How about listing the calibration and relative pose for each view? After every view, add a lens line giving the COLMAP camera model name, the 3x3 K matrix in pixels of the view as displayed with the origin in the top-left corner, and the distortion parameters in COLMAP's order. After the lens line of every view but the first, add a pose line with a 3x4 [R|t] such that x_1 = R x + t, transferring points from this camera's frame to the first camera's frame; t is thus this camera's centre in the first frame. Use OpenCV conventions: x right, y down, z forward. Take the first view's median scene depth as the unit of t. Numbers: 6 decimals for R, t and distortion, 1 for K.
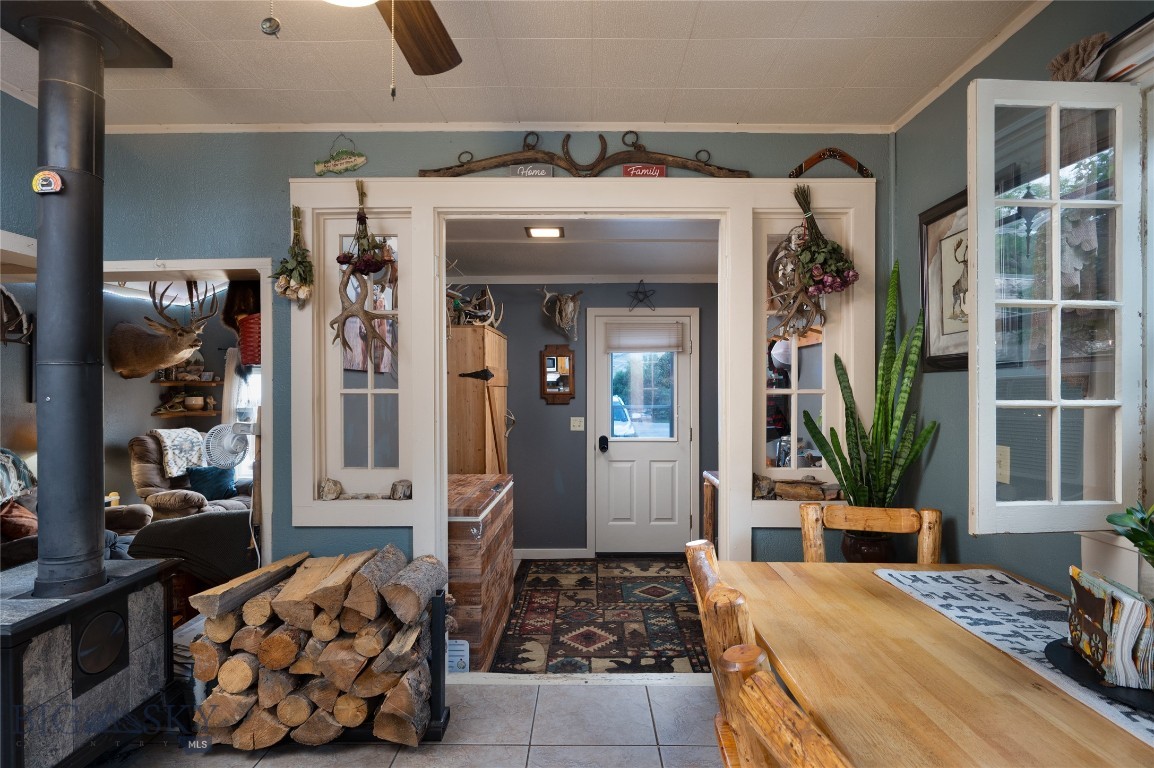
lens RADIAL K [[581.1, 0, 582.9], [0, 581.1, 389.3], [0, 0, 1]] dist [-0.000533, 0.000216]
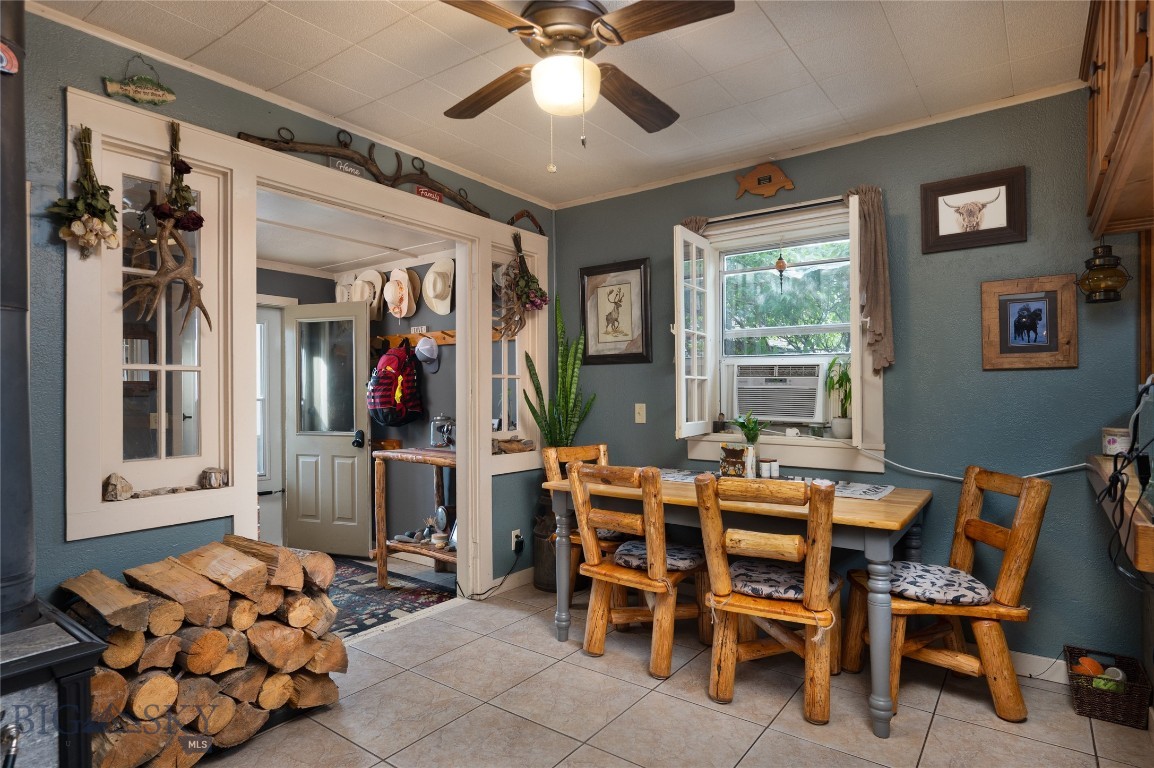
lens RADIAL K [[620.8, 0, 575.0], [0, 620.8, 387.0], [0, 0, 1]] dist [-0.001085, -0.000262]
pose [[0.592287, 0.003962, 0.805718, -0.764830], [0.004703, 0.999954, -0.008375, 0.043621], [-0.805714, 0.008750, 0.592241, -0.019438]]
